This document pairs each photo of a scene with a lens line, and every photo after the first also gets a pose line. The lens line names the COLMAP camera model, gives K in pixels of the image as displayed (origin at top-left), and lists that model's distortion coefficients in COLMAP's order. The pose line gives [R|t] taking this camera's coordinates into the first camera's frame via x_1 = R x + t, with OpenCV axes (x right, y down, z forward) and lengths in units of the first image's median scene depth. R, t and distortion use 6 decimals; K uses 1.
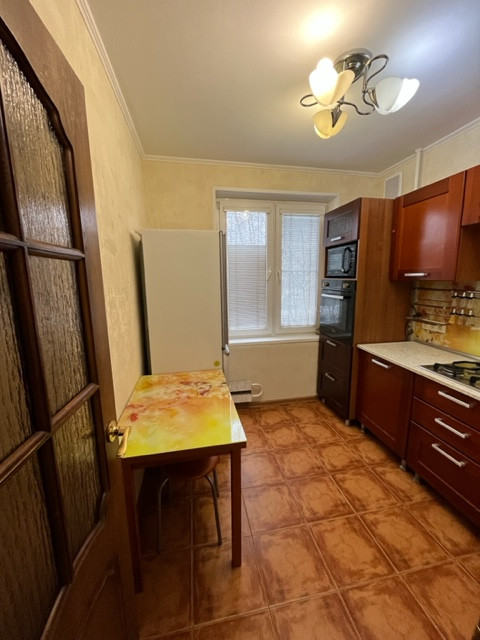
lens RADIAL K [[256.8, 0, 241.2], [0, 256.8, 319.6], [0, 0, 1]] dist [-0.004322, 0.000216]
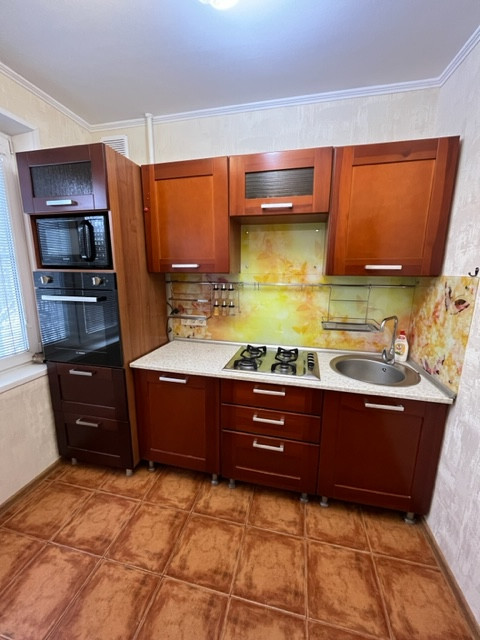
lens RADIAL K [[256.8, 0, 241.4], [0, 256.8, 319.6], [0, 0, 1]] dist [-0.004322, 0.000216]
pose [[0.401963, -0.162217, 0.901172, -0.047017], [0.139170, 0.983571, 0.114973, -0.068013], [-0.905018, 0.079201, 0.417935, 0.465886]]
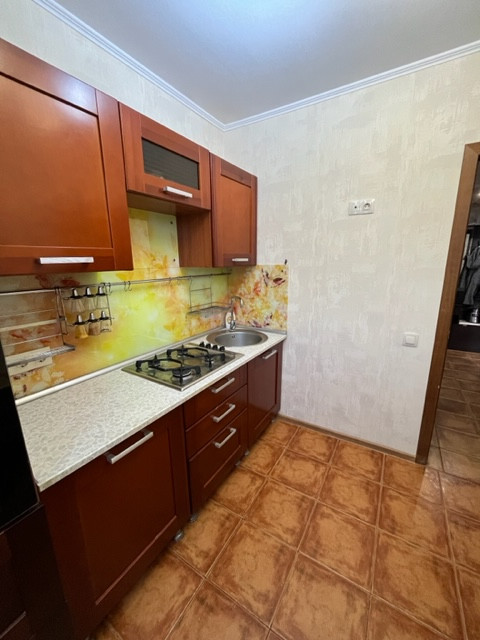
lens RADIAL K [[256.8, 0, 241.3], [0, 256.8, 319.2], [0, 0, 1]] dist [-0.004322, 0.000216]
pose [[-0.736841, -0.128887, 0.663667, 0.104025], [0.132695, 0.934994, 0.328905, -0.179418], [-0.662916, 0.330416, -0.671839, 1.096424]]
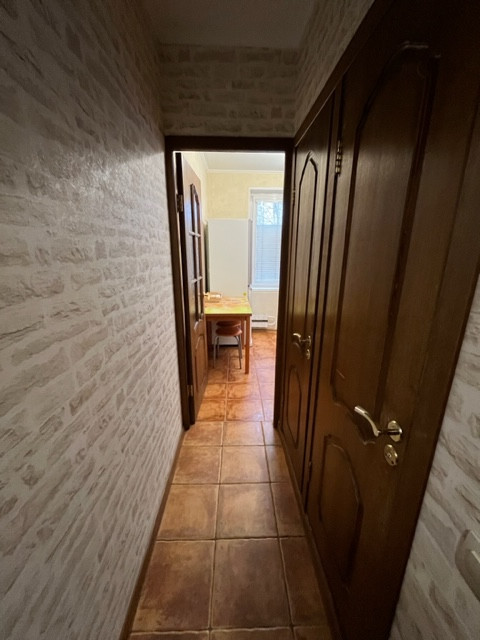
lens RADIAL K [[256.8, 0, 238.7], [0, 256.8, 322.0], [0, 0, 1]] dist [-0.004322, 0.000216]
pose [[0.985417, 0.060144, -0.159174, 0.155942], [-0.043059, 0.993143, 0.108687, 0.163968], [0.164620, -0.100248, 0.981249, -0.767329]]
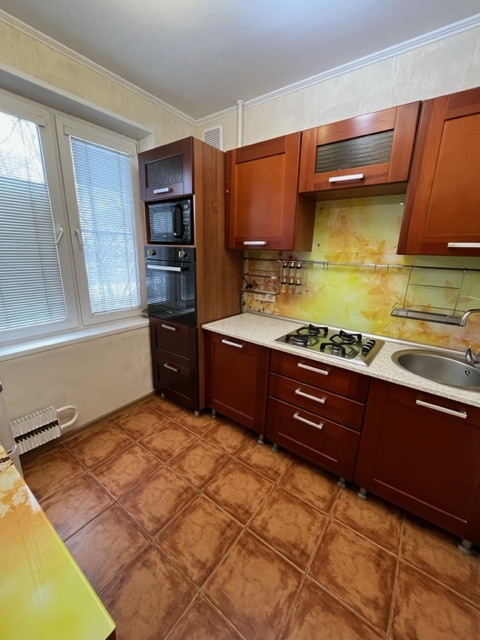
lens RADIAL K [[256.8, 0, 241.0], [0, 256.8, 319.8], [0, 0, 1]] dist [-0.004322, 0.000216]
pose [[0.734238, -0.146740, 0.662844, -0.015804], [0.076675, 0.988038, 0.133797, -0.026940], [-0.674549, -0.047415, 0.736706, 0.320727]]
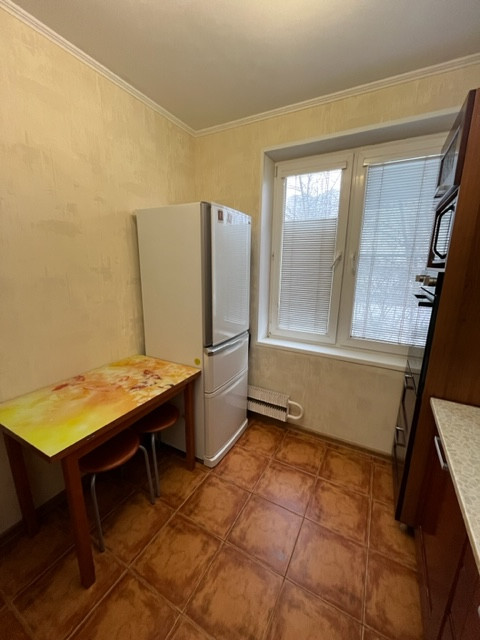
lens RADIAL K [[256.8, 0, 241.0], [0, 256.8, 319.7], [0, 0, 1]] dist [-0.004322, 0.000216]
pose [[0.769944, 0.156953, -0.618508, 0.506633], [-0.128390, 0.987560, 0.090779, -0.061843], [0.625061, 0.009516, 0.780518, 0.402658]]
